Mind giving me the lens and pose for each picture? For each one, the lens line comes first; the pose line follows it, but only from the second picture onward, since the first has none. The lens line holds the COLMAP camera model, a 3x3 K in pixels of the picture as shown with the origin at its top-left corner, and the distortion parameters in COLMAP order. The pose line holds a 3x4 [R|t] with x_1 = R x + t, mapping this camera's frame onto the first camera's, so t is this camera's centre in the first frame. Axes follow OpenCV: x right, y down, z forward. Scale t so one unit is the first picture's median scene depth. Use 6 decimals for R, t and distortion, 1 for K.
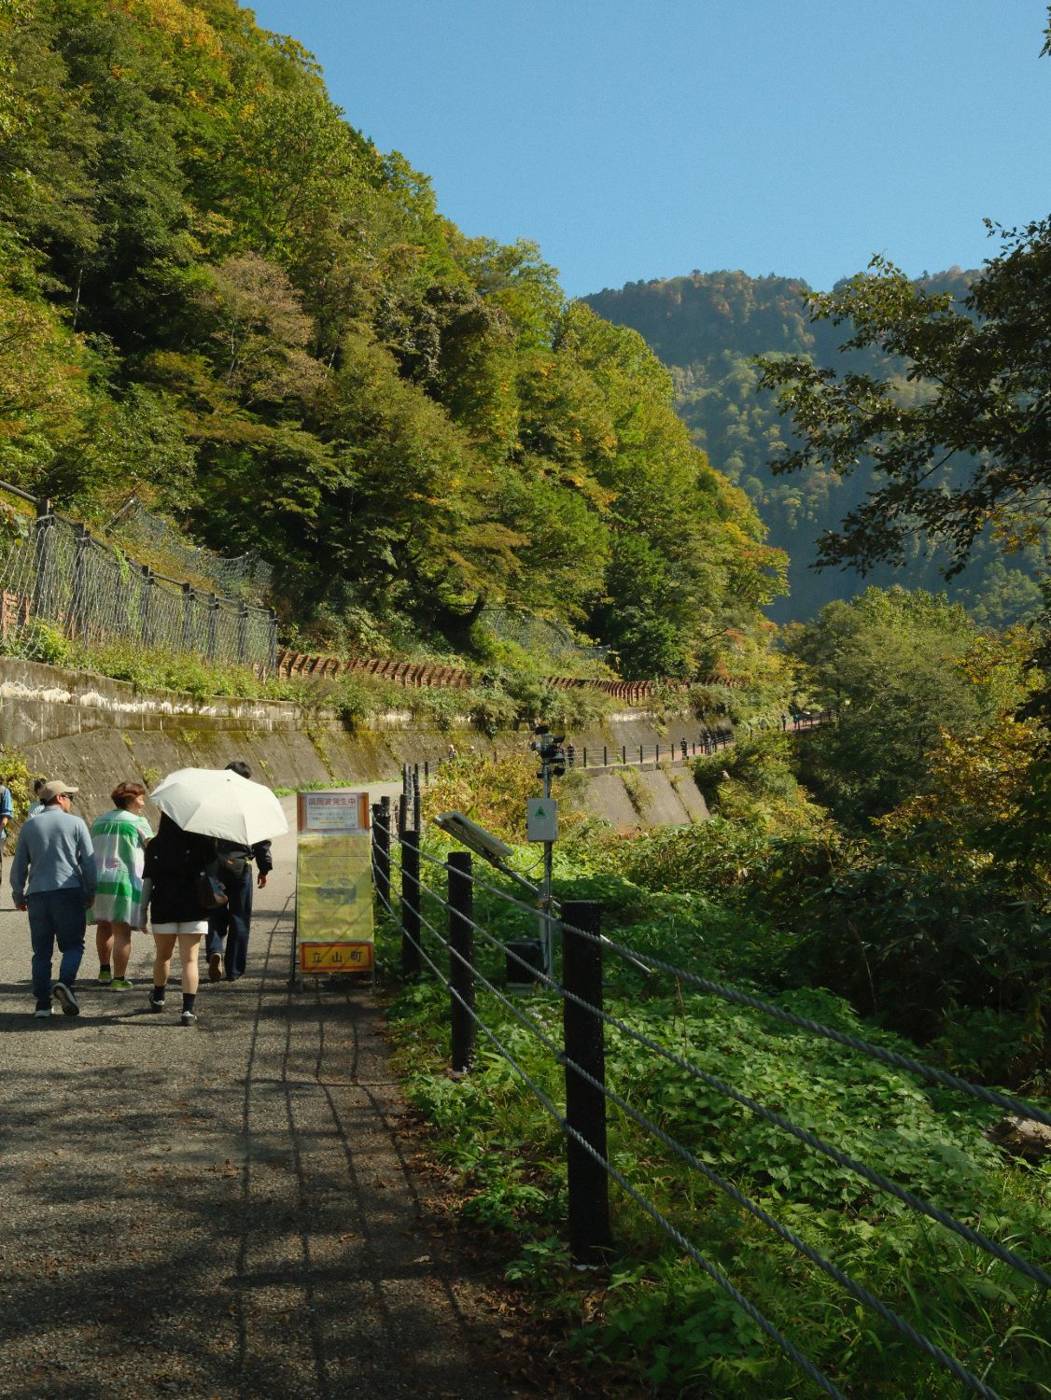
lens RADIAL K [[1575.3, 0, 526.1], [0, 1575.3, 701.9], [0, 0, 1]] dist [-0.014712, 0.000000]
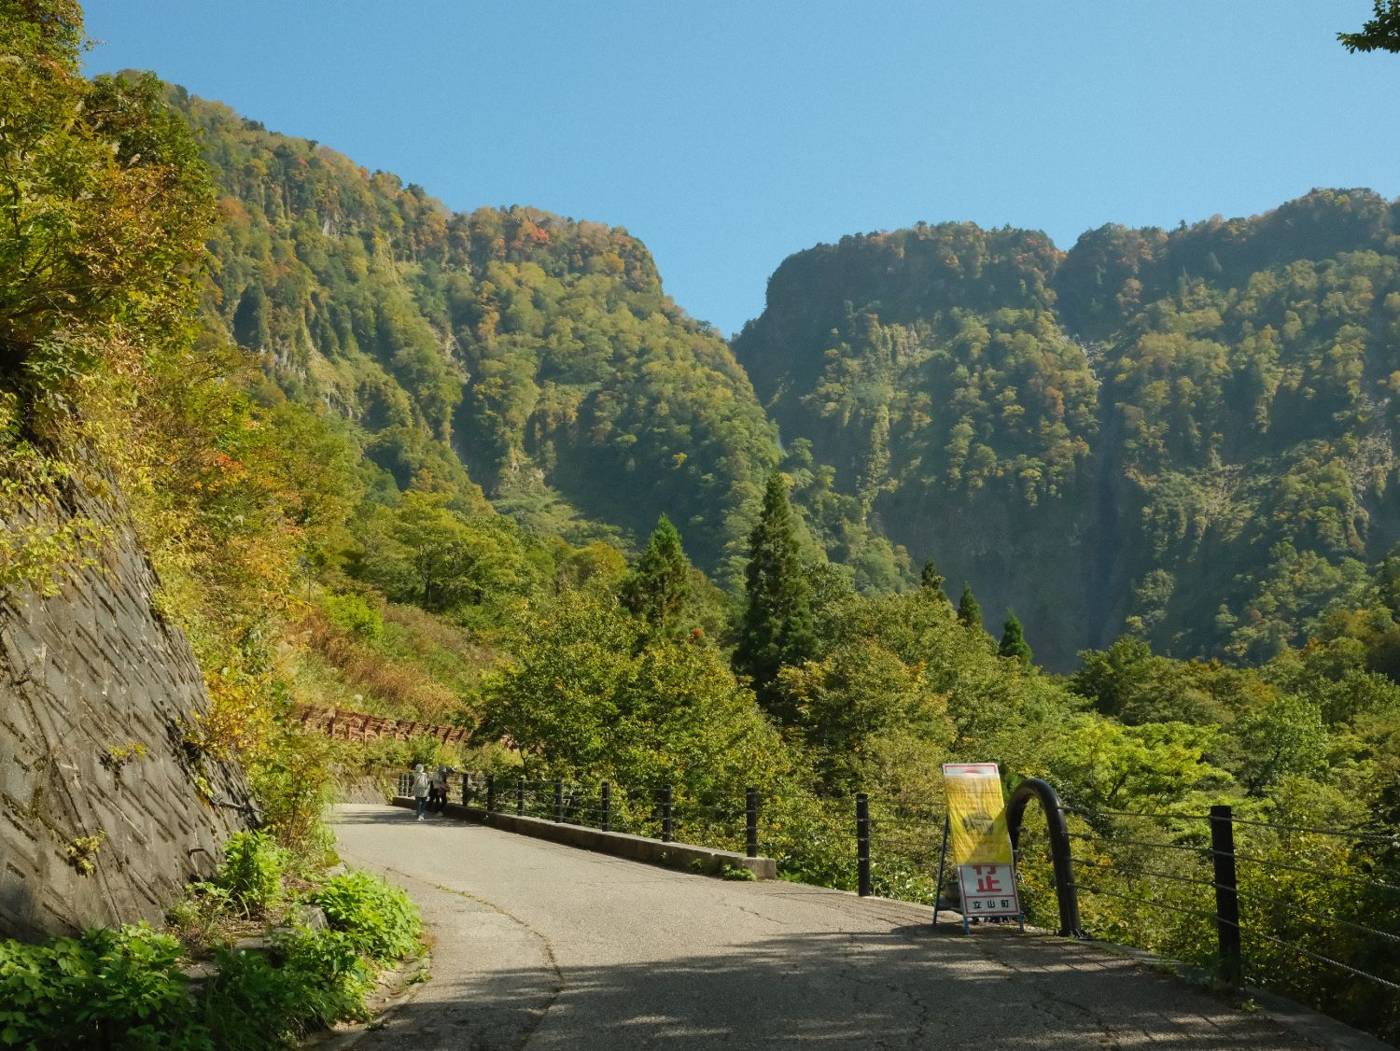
lens RADIAL K [[1575.3, 0, 699.7], [0, 1575.3, 522.8], [0, 0, 1]] dist [-0.014712, 0.000000]
pose [[0.998725, 0.004620, -0.050267, 0.029455], [-0.010438, 0.993183, -0.116097, -0.001170], [0.049388, 0.116474, 0.991965, 0.136039]]
